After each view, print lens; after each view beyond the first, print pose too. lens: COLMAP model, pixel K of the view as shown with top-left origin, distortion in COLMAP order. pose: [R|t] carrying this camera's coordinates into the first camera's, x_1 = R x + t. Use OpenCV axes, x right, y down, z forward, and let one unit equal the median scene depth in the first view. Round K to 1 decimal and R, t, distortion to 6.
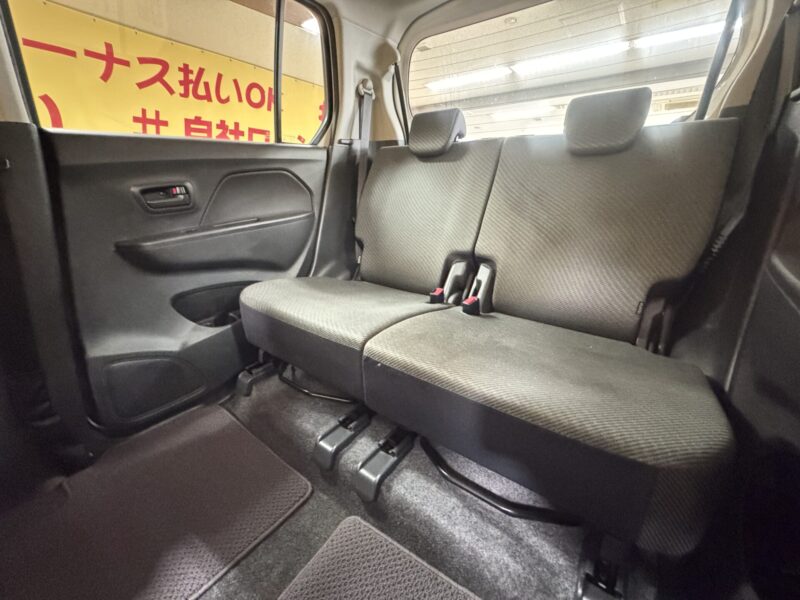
lens RADIAL K [[318.7, 0, 401.2], [0, 318.7, 300.8], [0, 0, 1]] dist [-0.007371, -0.000641]
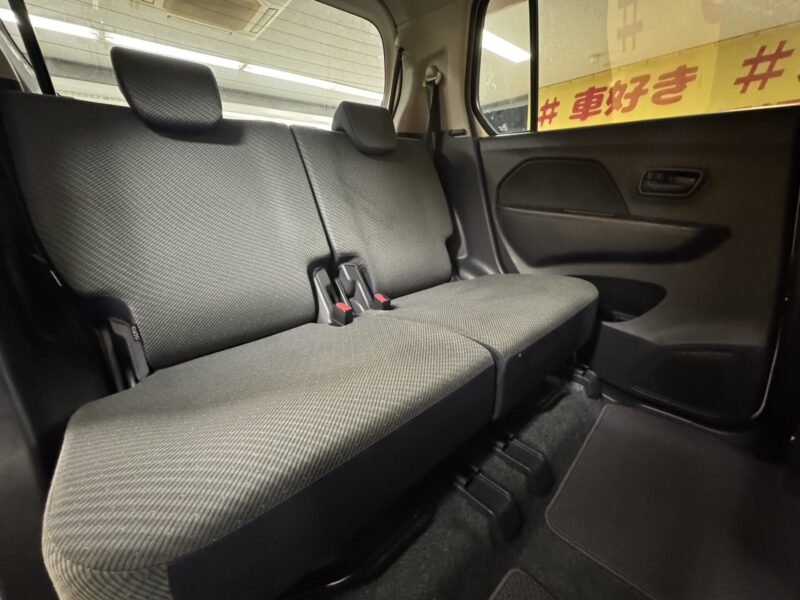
lens RADIAL K [[318.7, 0, 397.5], [0, 318.7, 304.2], [0, 0, 1]] dist [-0.007371, -0.000641]
pose [[0.214717, -0.332970, 0.918165, -0.587153], [0.360043, 0.900868, 0.242500, -0.177664], [-0.907891, 0.278510, 0.313316, 0.610308]]
